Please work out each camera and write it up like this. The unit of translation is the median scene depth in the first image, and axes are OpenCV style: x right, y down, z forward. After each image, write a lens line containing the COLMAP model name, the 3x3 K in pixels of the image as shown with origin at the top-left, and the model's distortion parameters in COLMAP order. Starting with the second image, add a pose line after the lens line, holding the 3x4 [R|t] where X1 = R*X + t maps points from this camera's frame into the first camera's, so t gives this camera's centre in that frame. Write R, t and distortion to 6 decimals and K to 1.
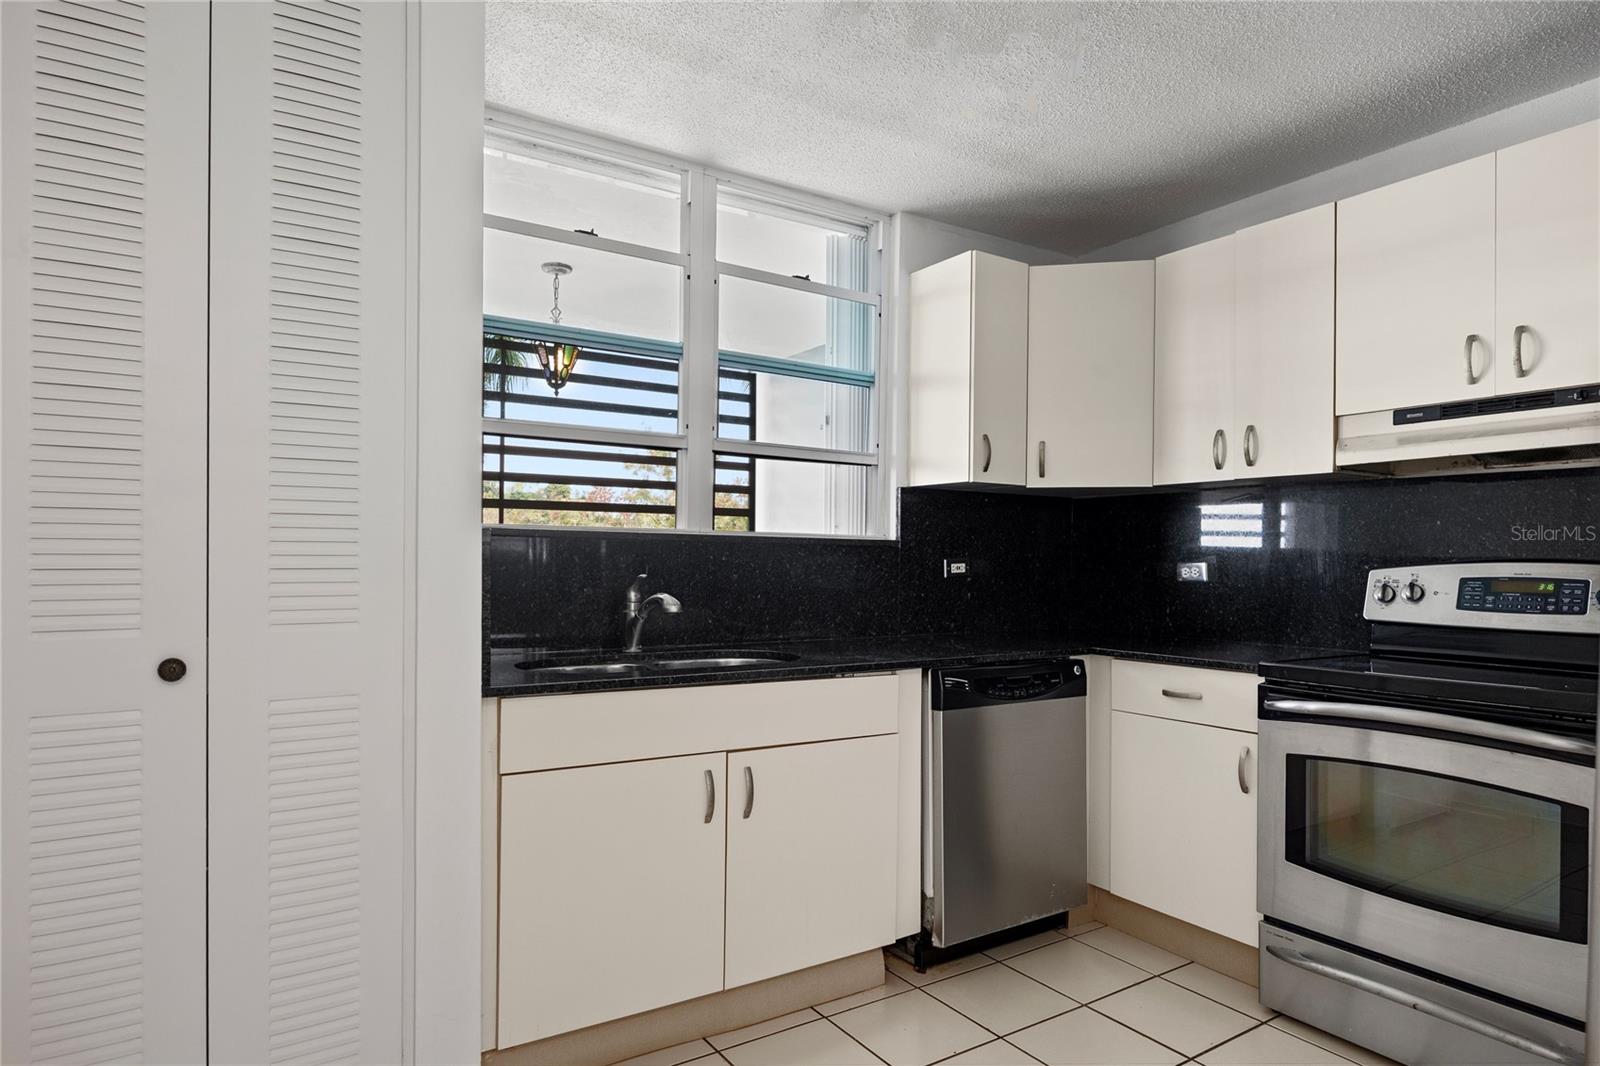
lens RADIAL K [[926.3, 0, 799.3], [0, 926.3, 562.0], [0, 0, 1]] dist [0.005209, 0.000965]
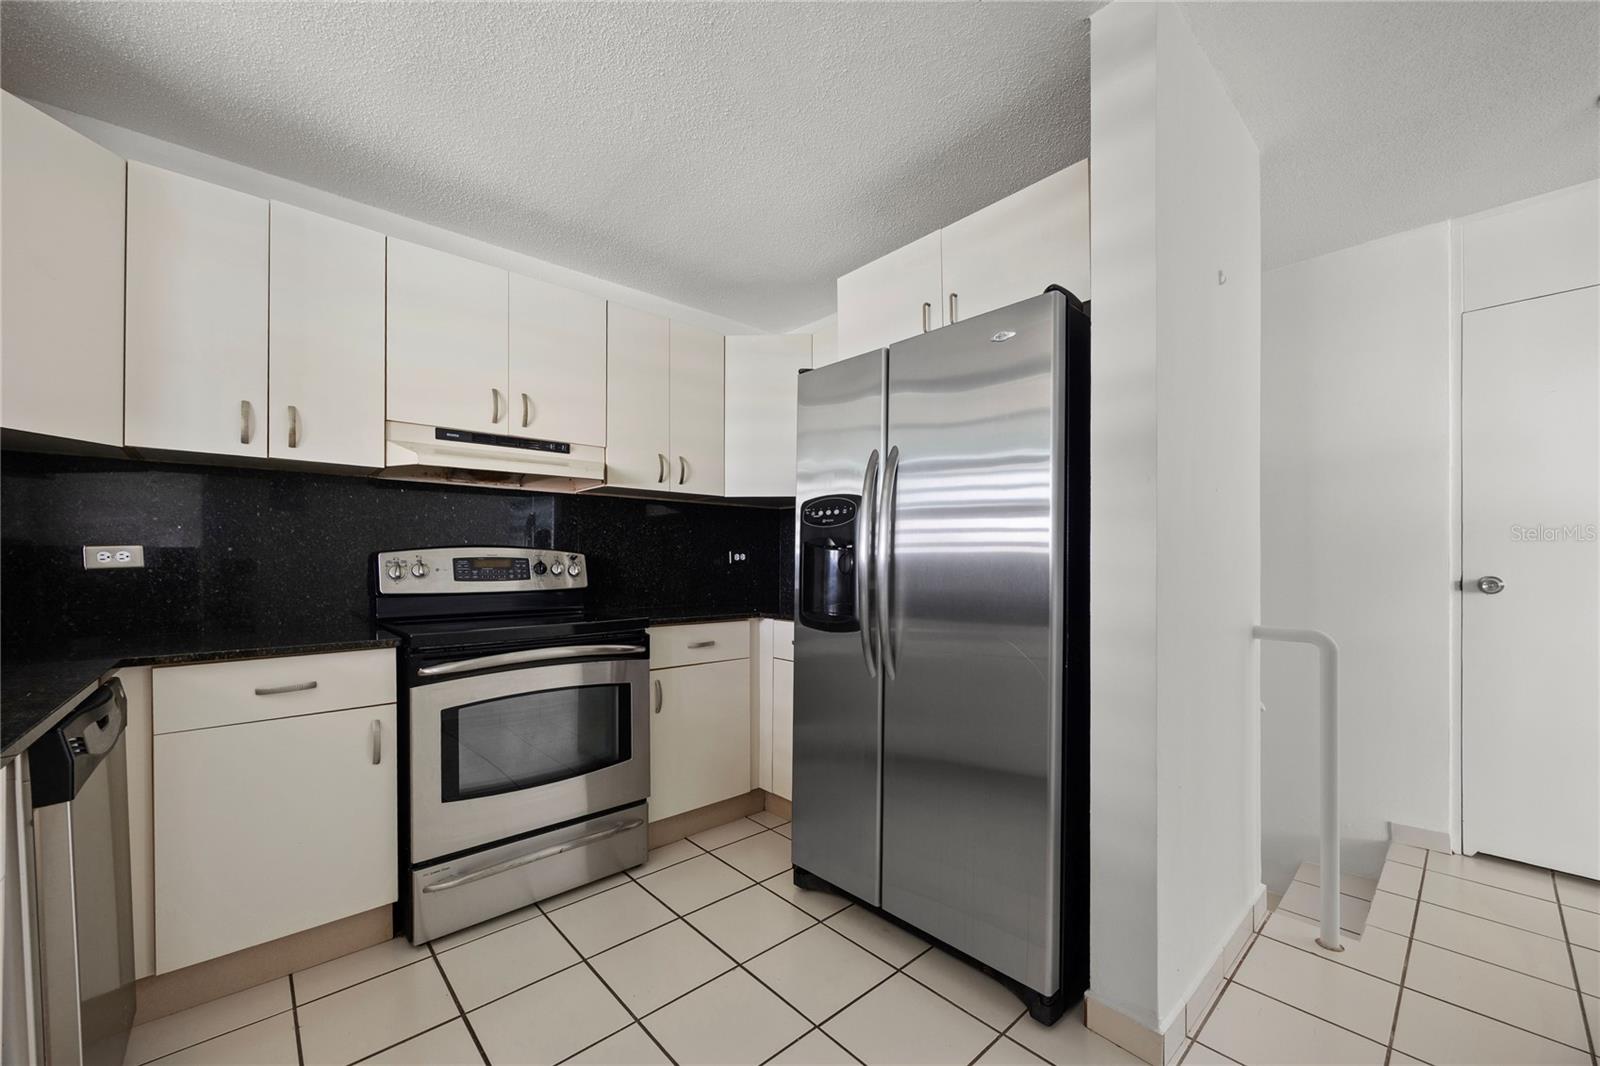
lens RADIAL K [[619.3, 0, 800.1], [0, 619.3, 559.9], [0, 0, 1]] dist [-0.002511, 0.000838]
pose [[-0.162969, -0.004434, 0.986621, -0.272031], [0.001687, 0.999987, 0.004773, 0.015572], [-0.986630, 0.002442, -0.162960, 0.616230]]
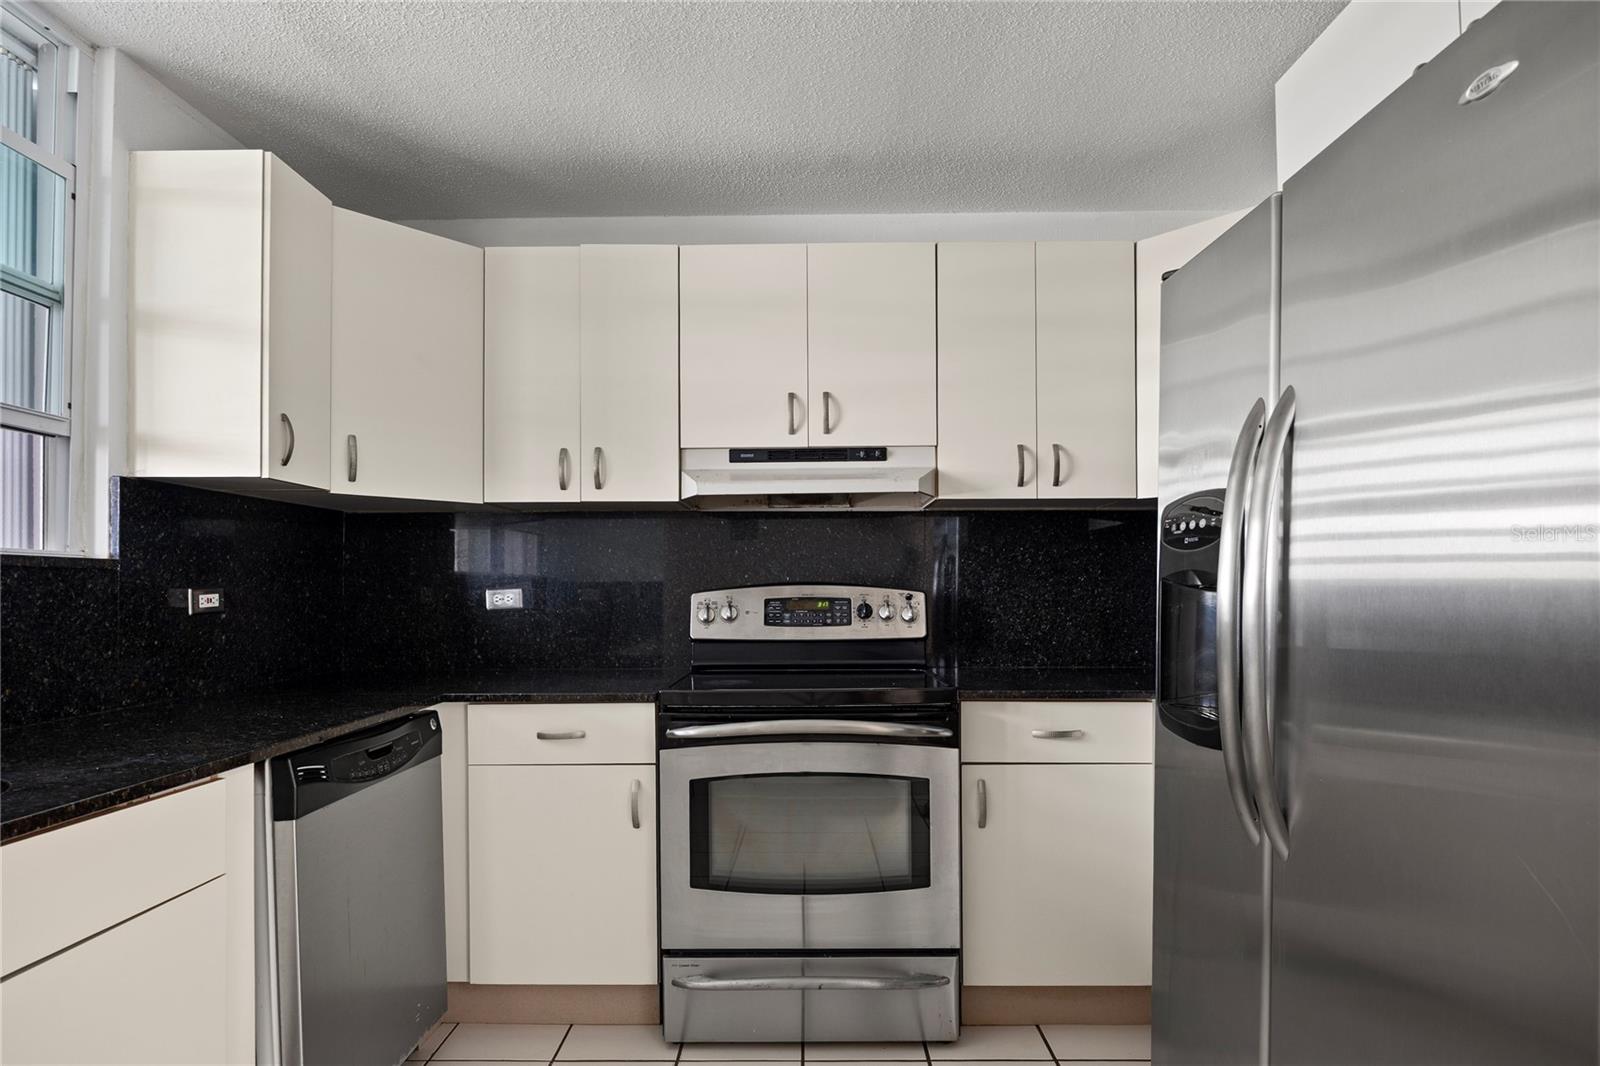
lens RADIAL K [[827.6, 0, 802.4], [0, 827.6, 580.4], [0, 0, 1]] dist [-0.010627, 0.000606]
pose [[0.550347, -0.004122, 0.834926, -0.131238], [0.010737, 0.999940, -0.002141, -0.003319], [-0.834867, 0.010143, 0.550358, 0.369097]]
